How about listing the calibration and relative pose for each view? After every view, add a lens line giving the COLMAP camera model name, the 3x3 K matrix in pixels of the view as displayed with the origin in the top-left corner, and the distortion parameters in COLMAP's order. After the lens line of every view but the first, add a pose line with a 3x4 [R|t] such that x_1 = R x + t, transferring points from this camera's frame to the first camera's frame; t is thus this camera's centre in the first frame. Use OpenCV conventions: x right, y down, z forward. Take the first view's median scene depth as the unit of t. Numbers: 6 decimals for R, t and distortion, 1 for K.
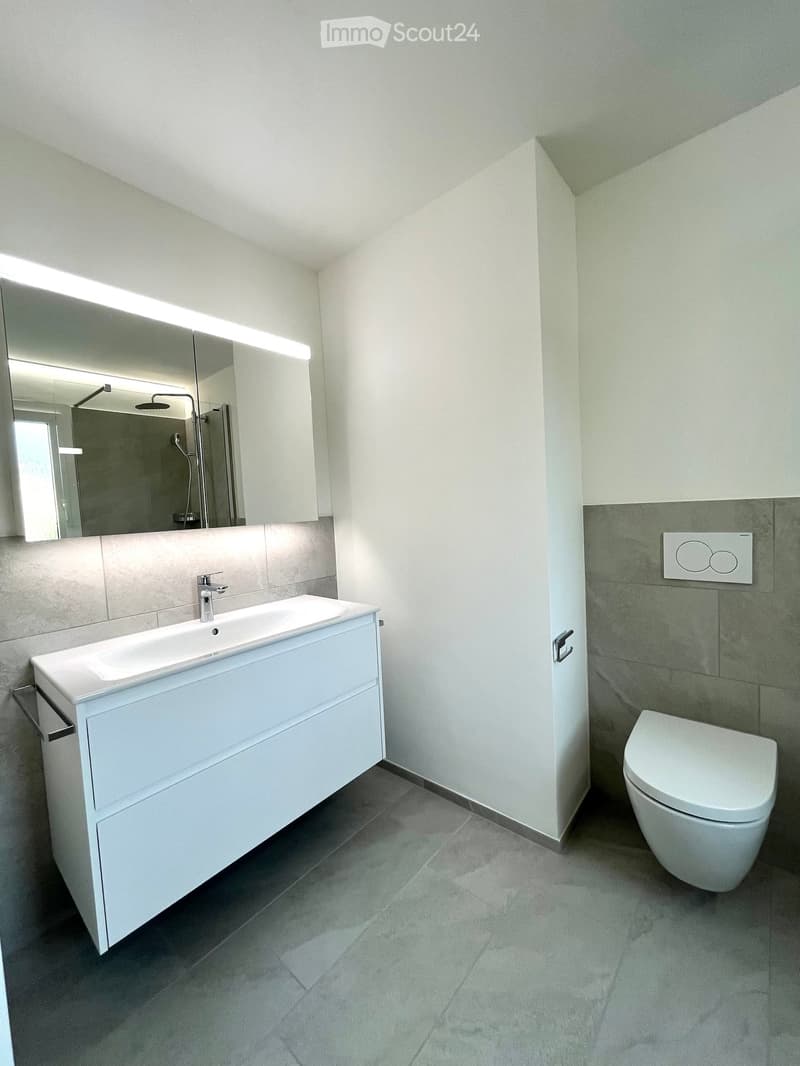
lens RADIAL K [[437.9, 0, 406.1], [0, 437.9, 532.0], [0, 0, 1]] dist [0.001305, 0.001508]
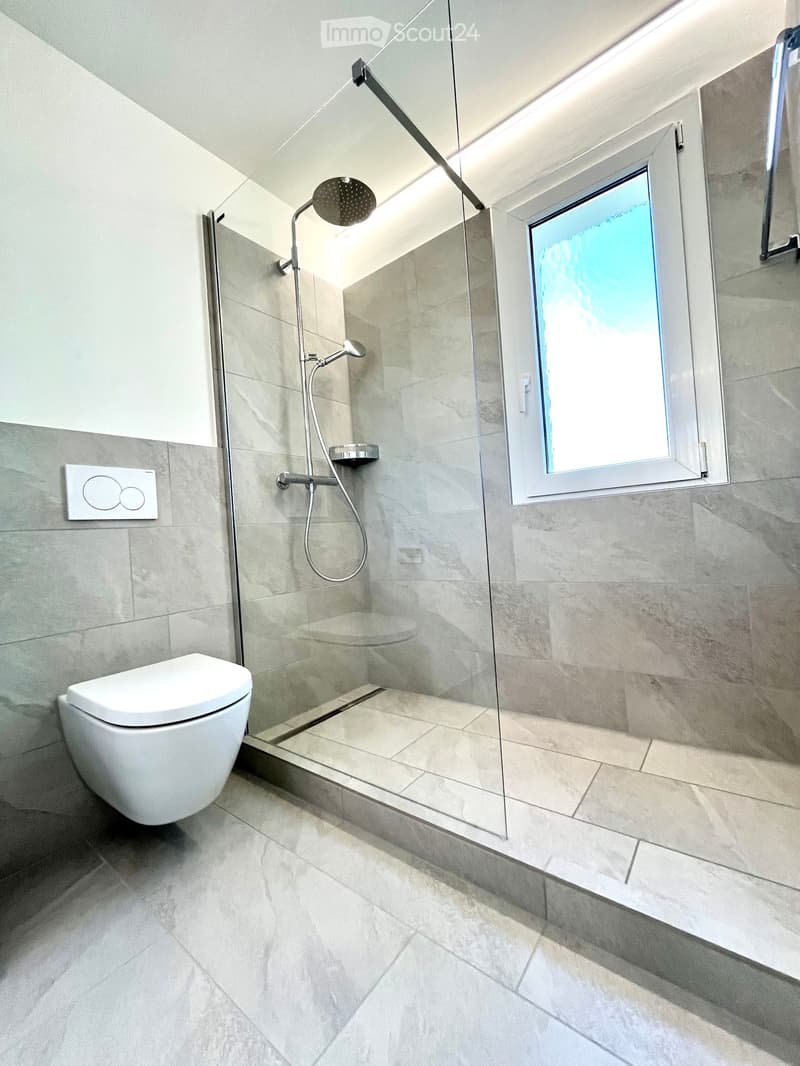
lens RADIAL K [[437.9, 0, 395.9], [0, 437.9, 534.2], [0, 0, 1]] dist [0.001305, 0.001508]
pose [[-0.029867, 0.059984, 0.997752, -0.268006], [0.137159, 0.989001, -0.055352, 0.282001], [-0.990099, 0.135197, -0.037766, 0.460116]]
